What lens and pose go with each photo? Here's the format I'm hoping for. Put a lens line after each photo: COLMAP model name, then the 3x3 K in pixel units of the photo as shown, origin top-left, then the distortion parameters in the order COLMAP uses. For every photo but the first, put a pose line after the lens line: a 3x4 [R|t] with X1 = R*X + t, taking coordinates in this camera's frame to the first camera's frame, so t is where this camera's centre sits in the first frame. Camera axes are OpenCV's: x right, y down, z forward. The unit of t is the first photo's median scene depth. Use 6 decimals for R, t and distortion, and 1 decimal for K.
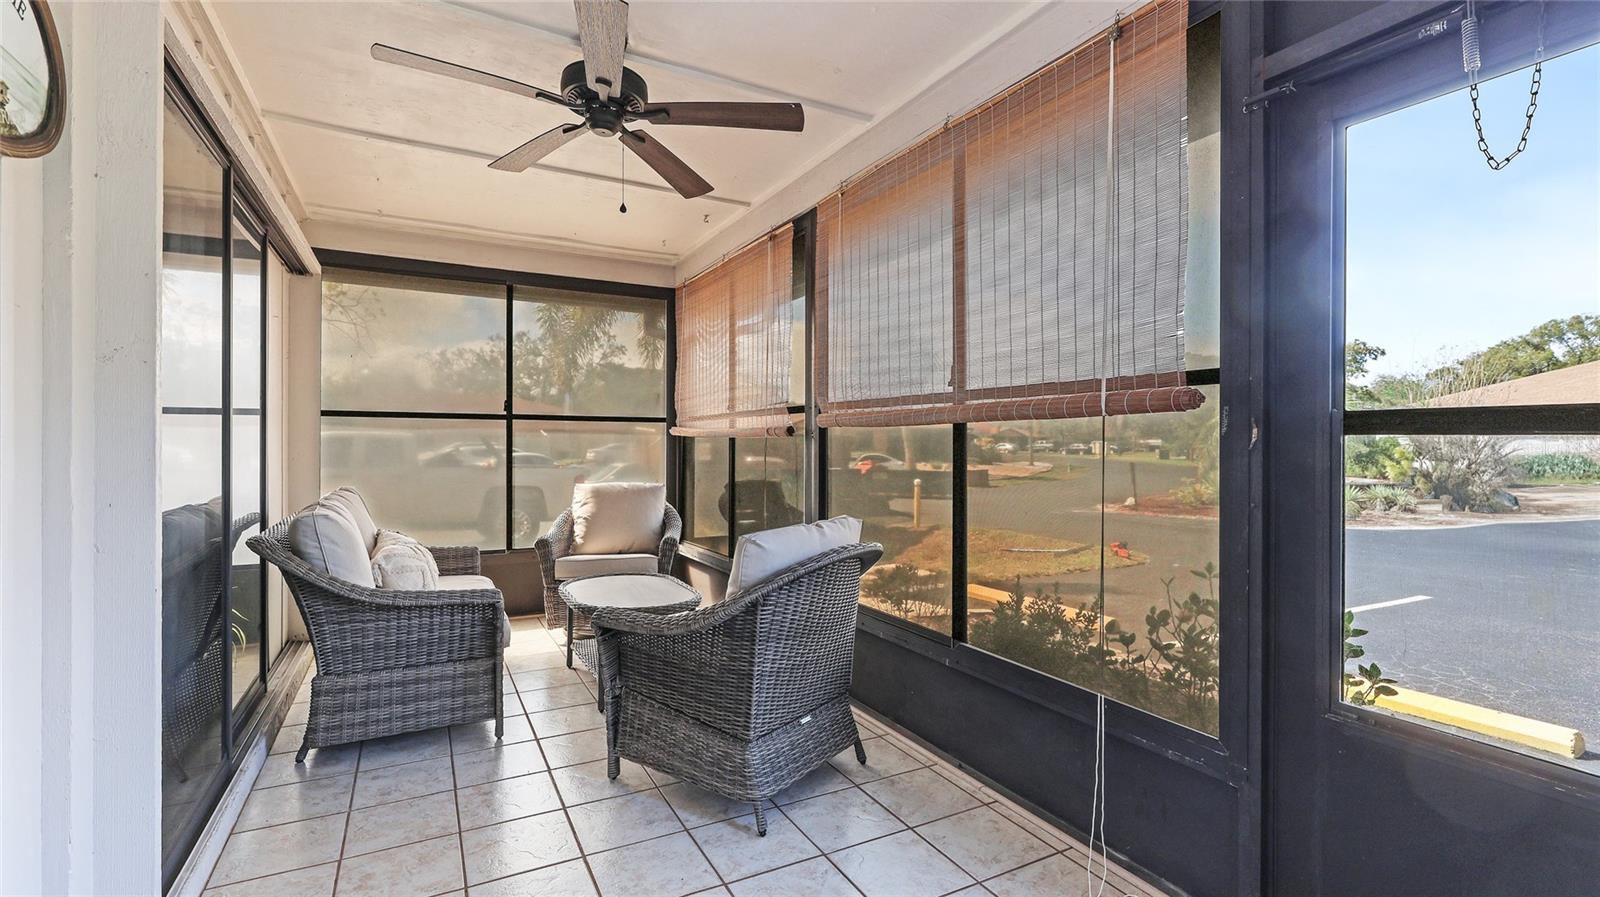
lens RADIAL K [[732.5, 0, 792.2], [0, 732.5, 445.0], [0, 0, 1]] dist [0.009757, -0.000327]
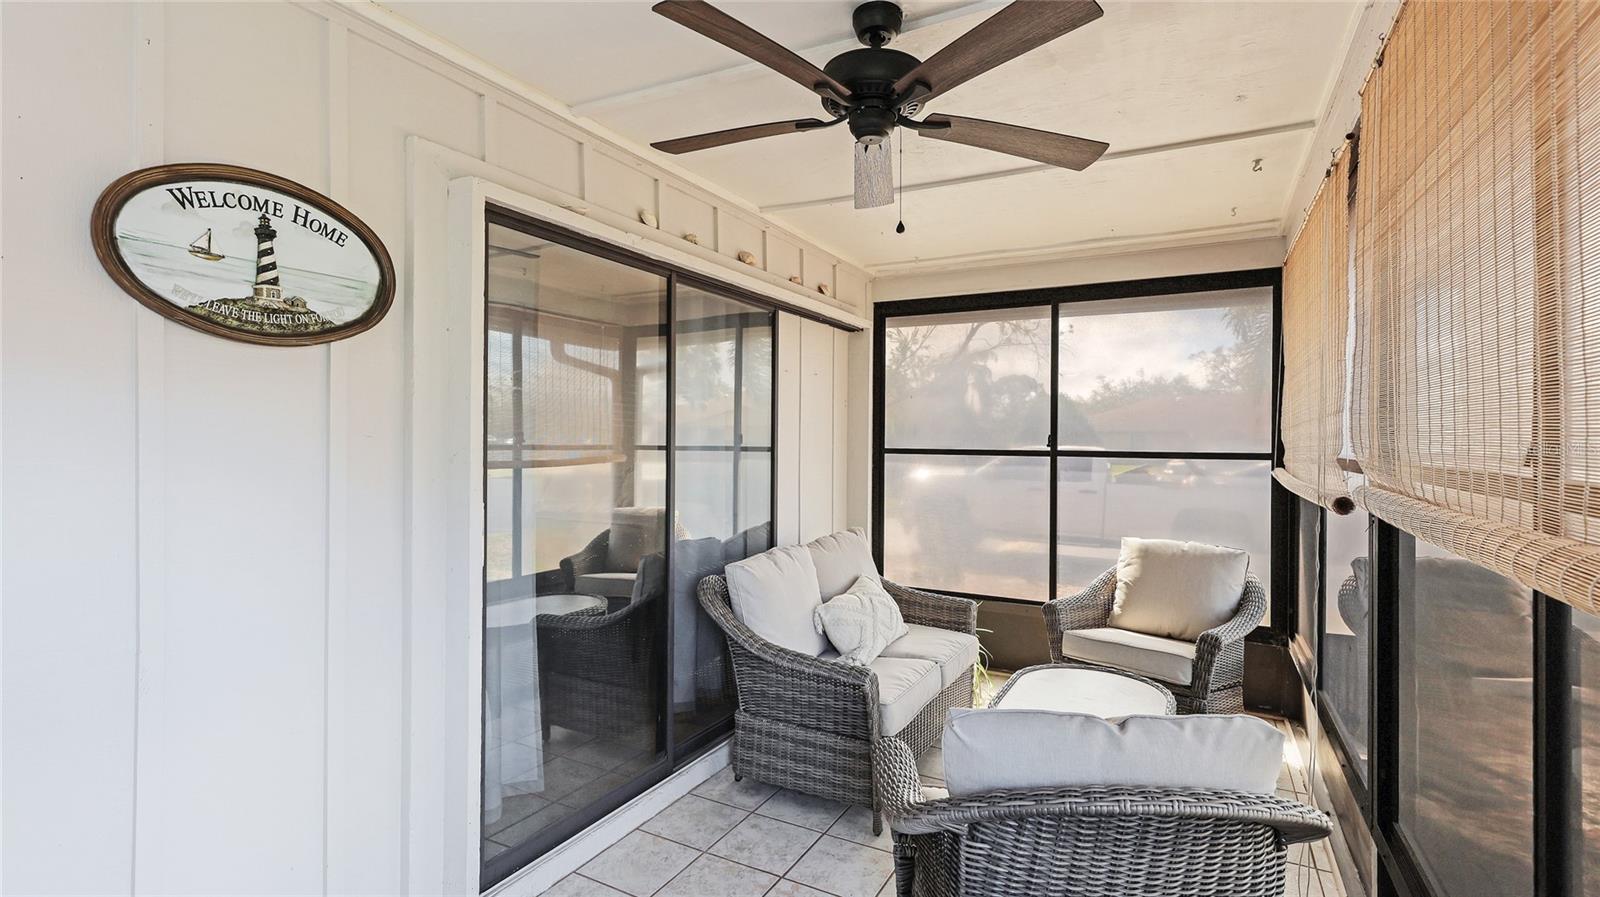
lens RADIAL K [[732.5, 0, 793.1], [0, 732.5, 441.0], [0, 0, 1]] dist [0.009757, -0.000327]
pose [[0.550178, 0.000096, -0.835048, 0.274770], [-0.004038, 0.999989, -0.002546, -0.075836], [0.835038, 0.004772, 0.550172, 0.383944]]
